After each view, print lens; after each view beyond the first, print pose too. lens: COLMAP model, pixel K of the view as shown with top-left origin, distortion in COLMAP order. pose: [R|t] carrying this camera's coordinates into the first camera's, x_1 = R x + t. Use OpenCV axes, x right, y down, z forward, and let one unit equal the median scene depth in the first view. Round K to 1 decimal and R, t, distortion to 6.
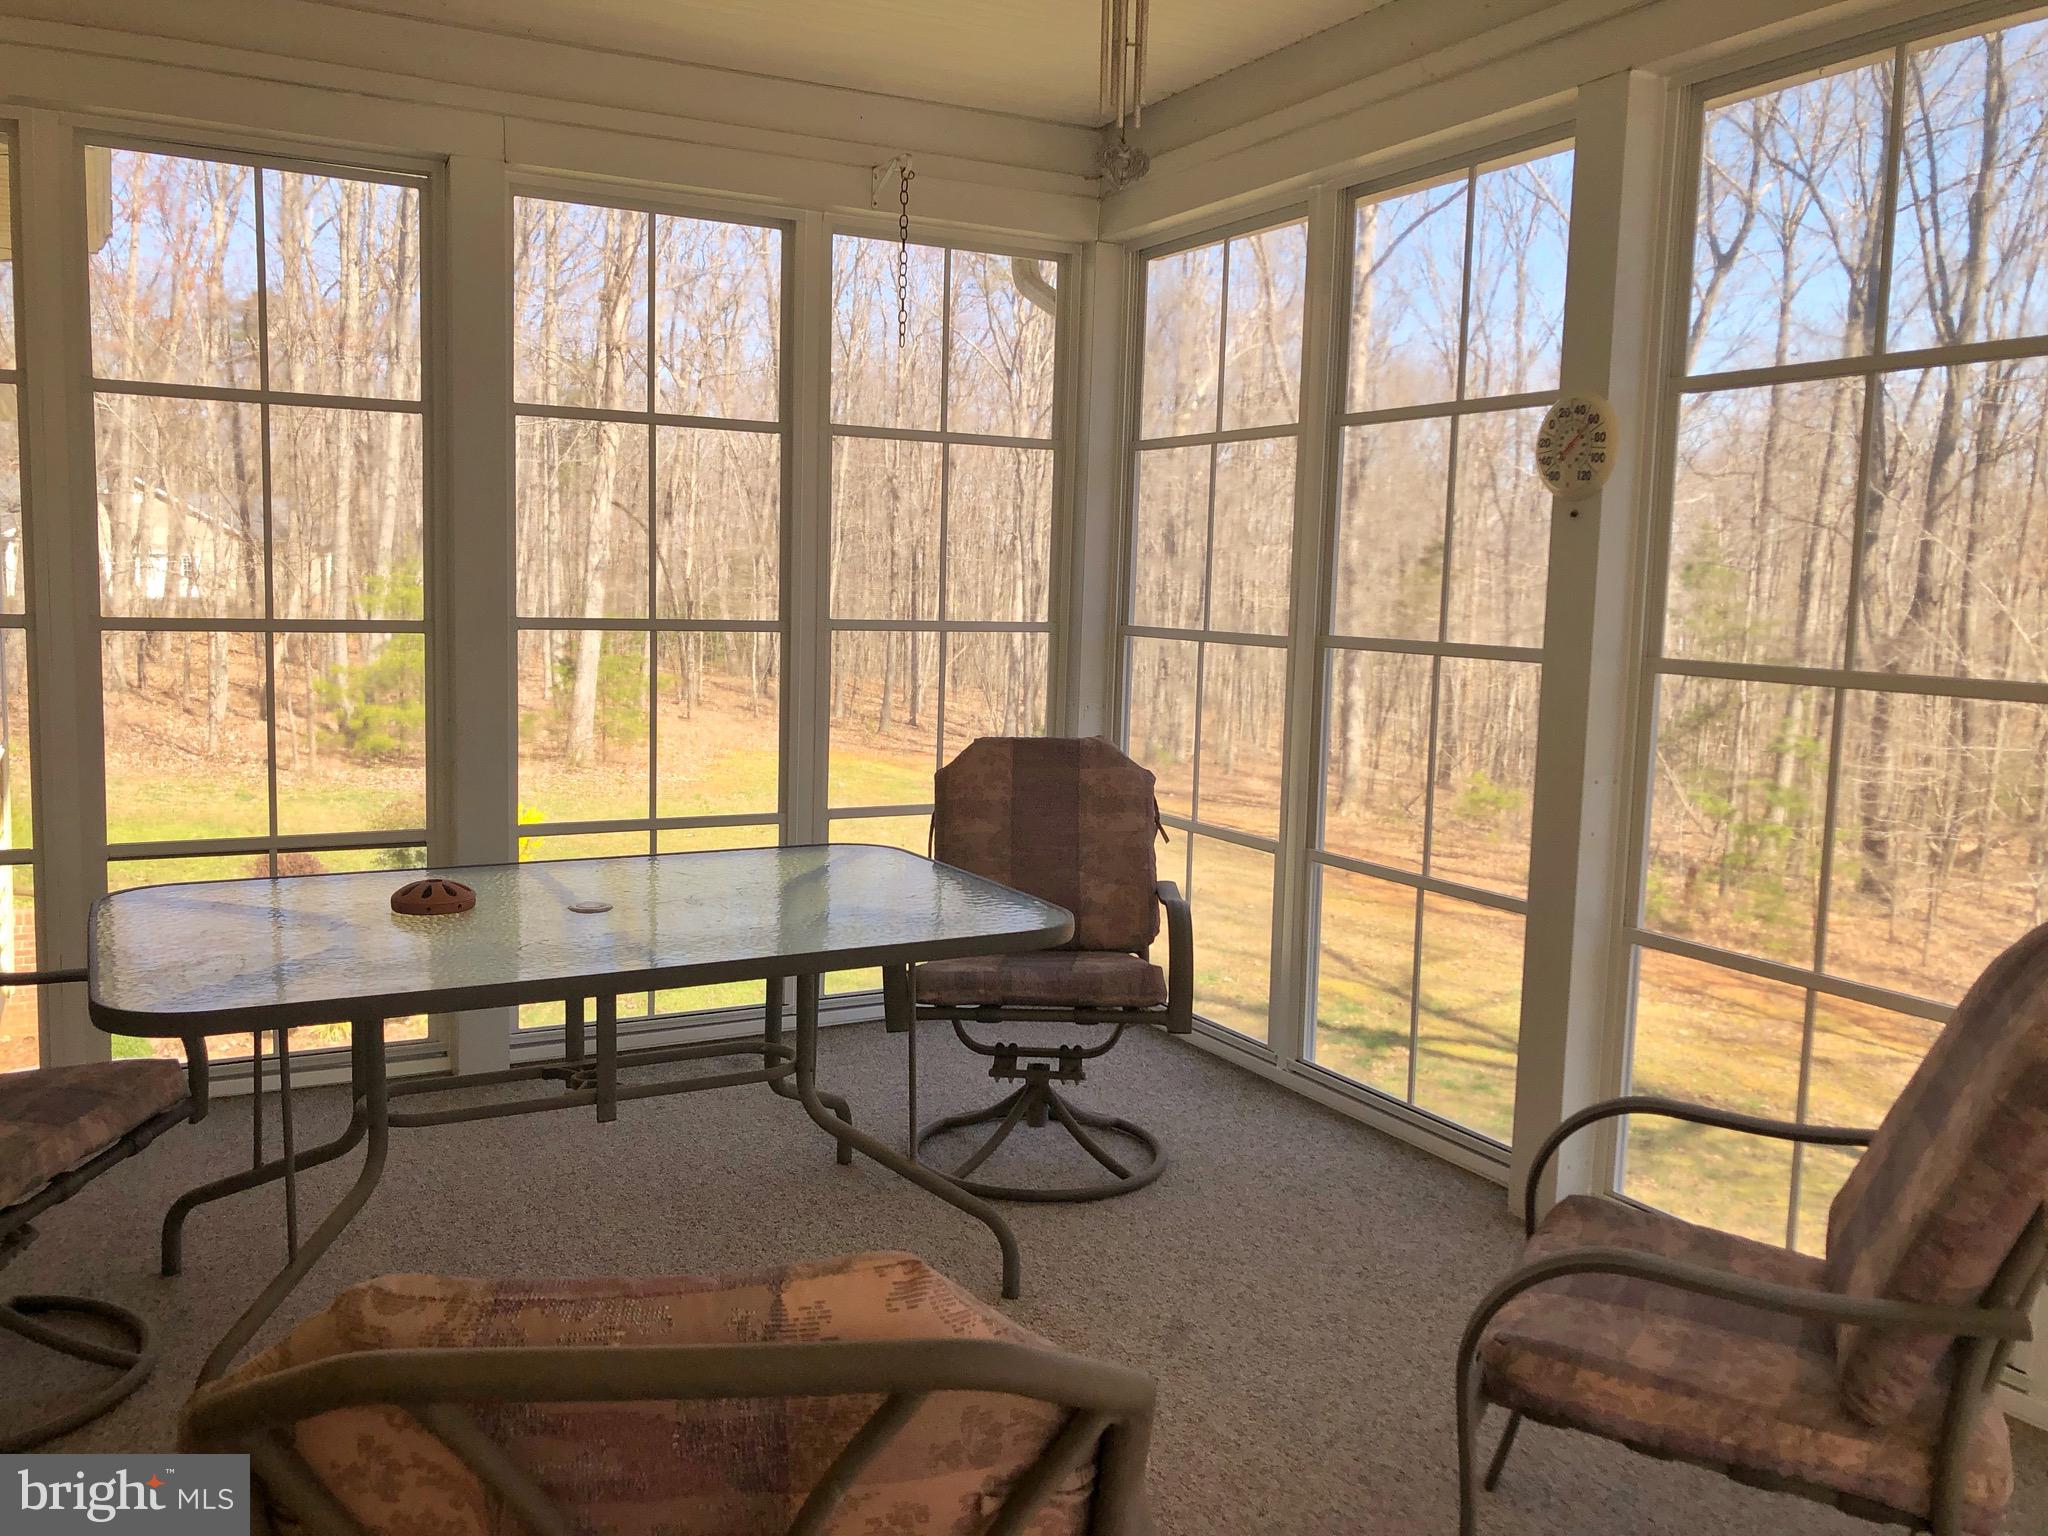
lens RADIAL K [[1670.6, 0, 1017.4], [0, 1670.6, 763.8], [0, 0, 1]] dist [-0.032216, 0.057500]
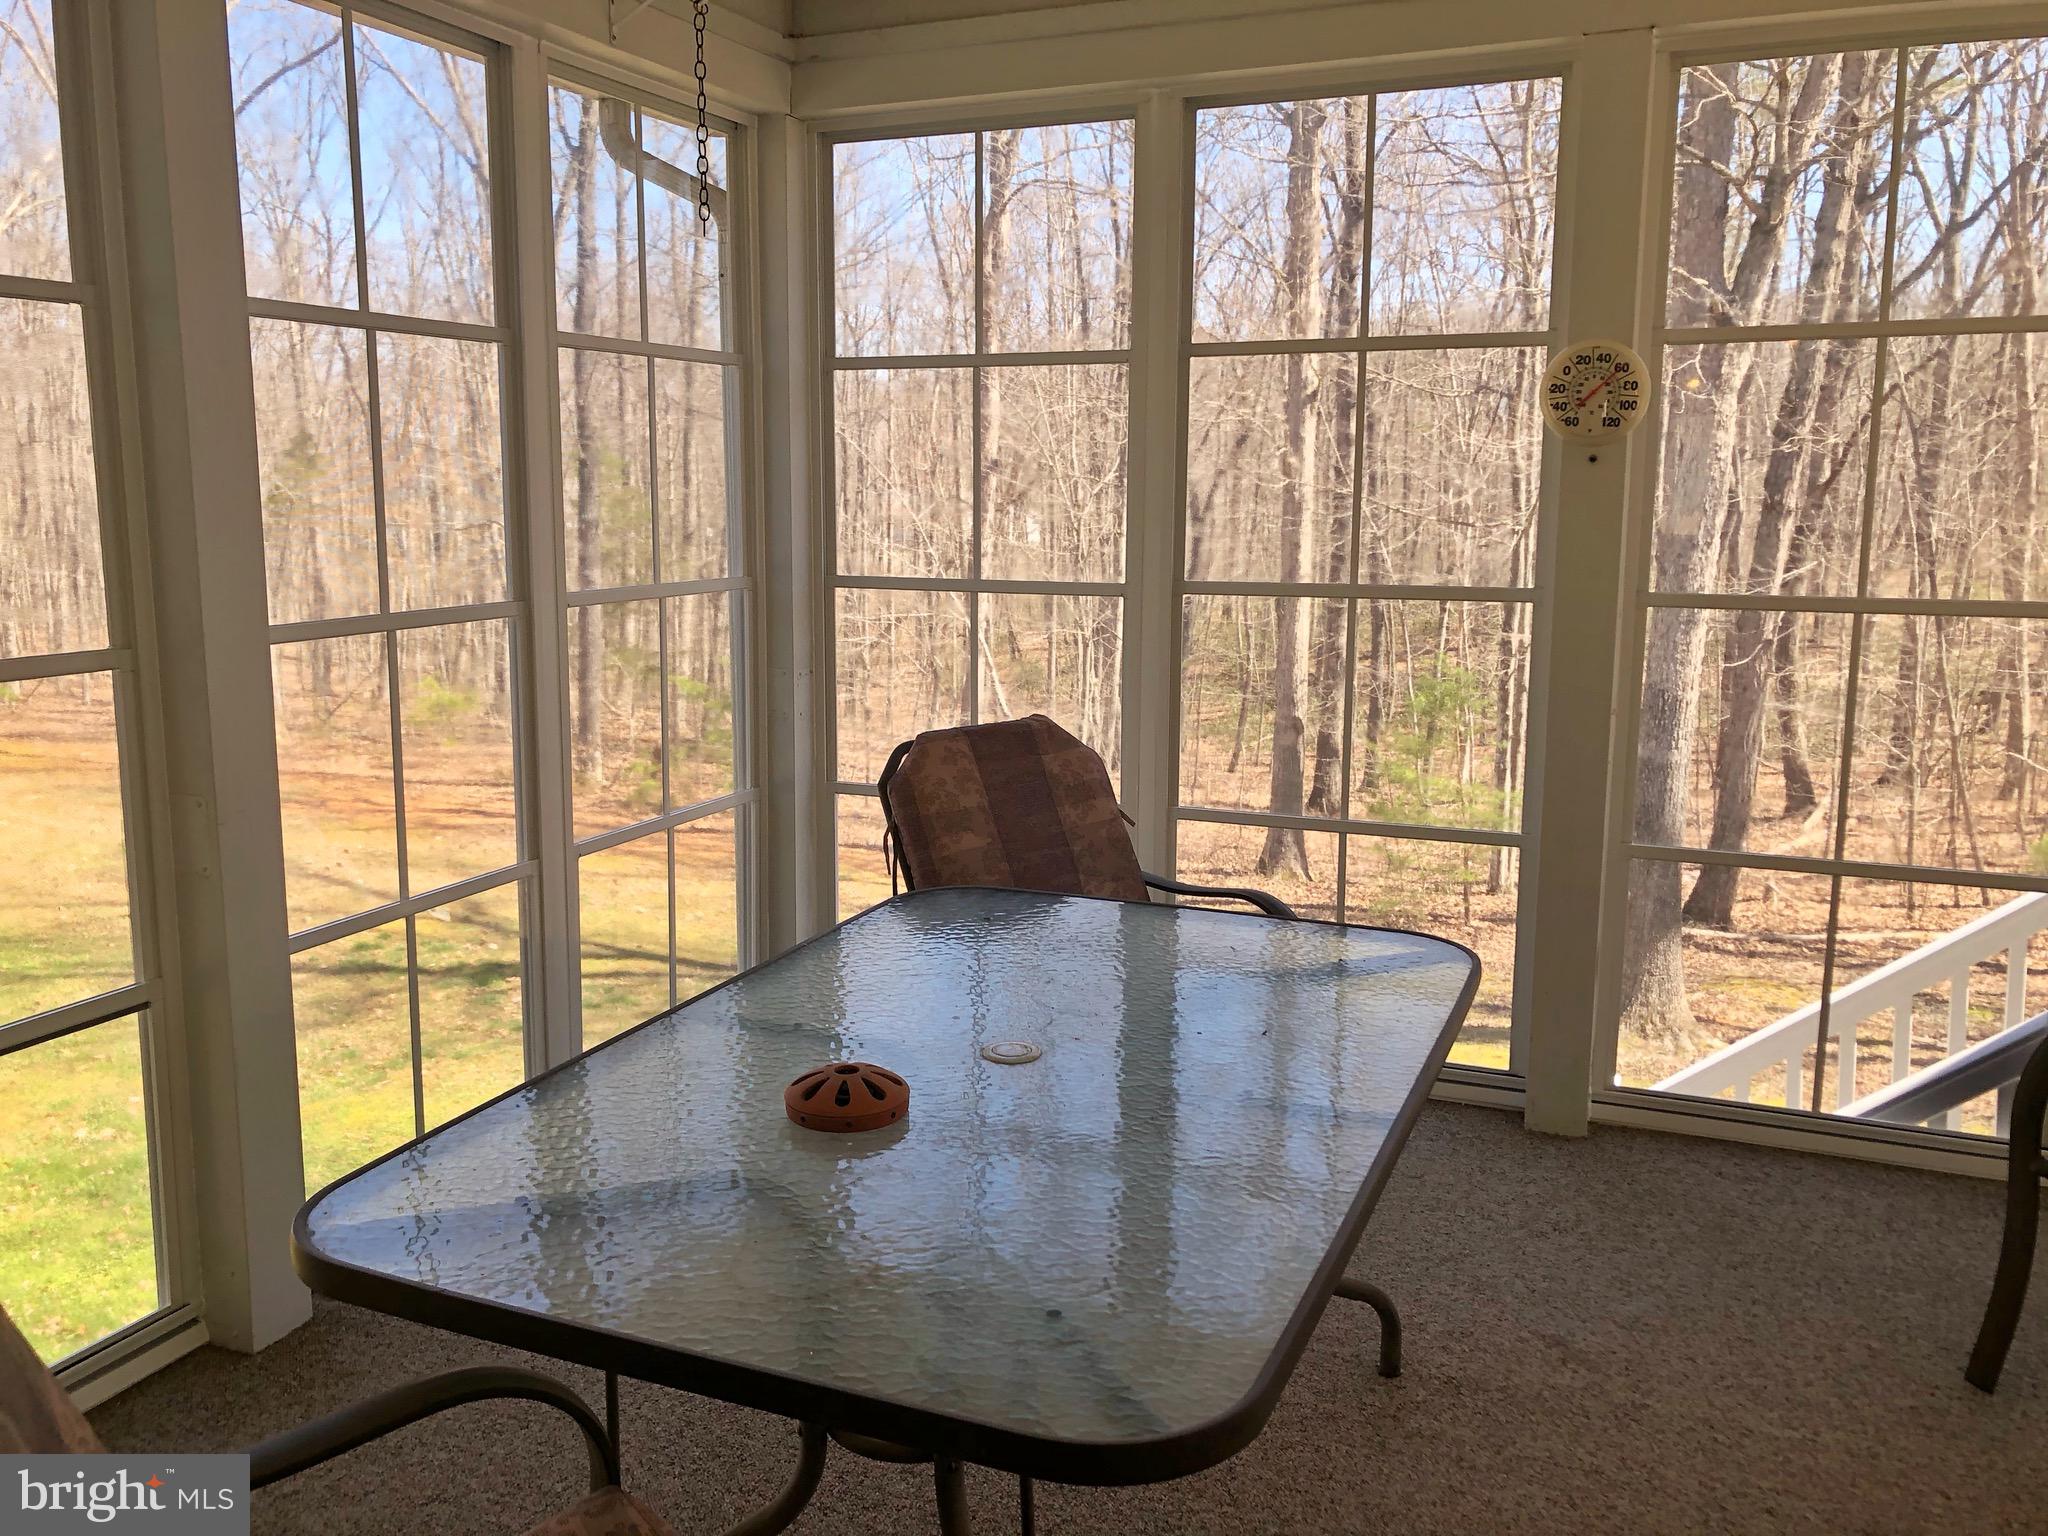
lens RADIAL K [[1670.6, 0, 1019.5], [0, 1670.6, 766.2], [0, 0, 1]] dist [-0.032216, 0.057500]
pose [[0.780122, -0.131168, 0.611723, -0.466466], [0.089609, 0.991120, 0.098243, -0.072530], [-0.619177, -0.021825, 0.784948, 0.310192]]
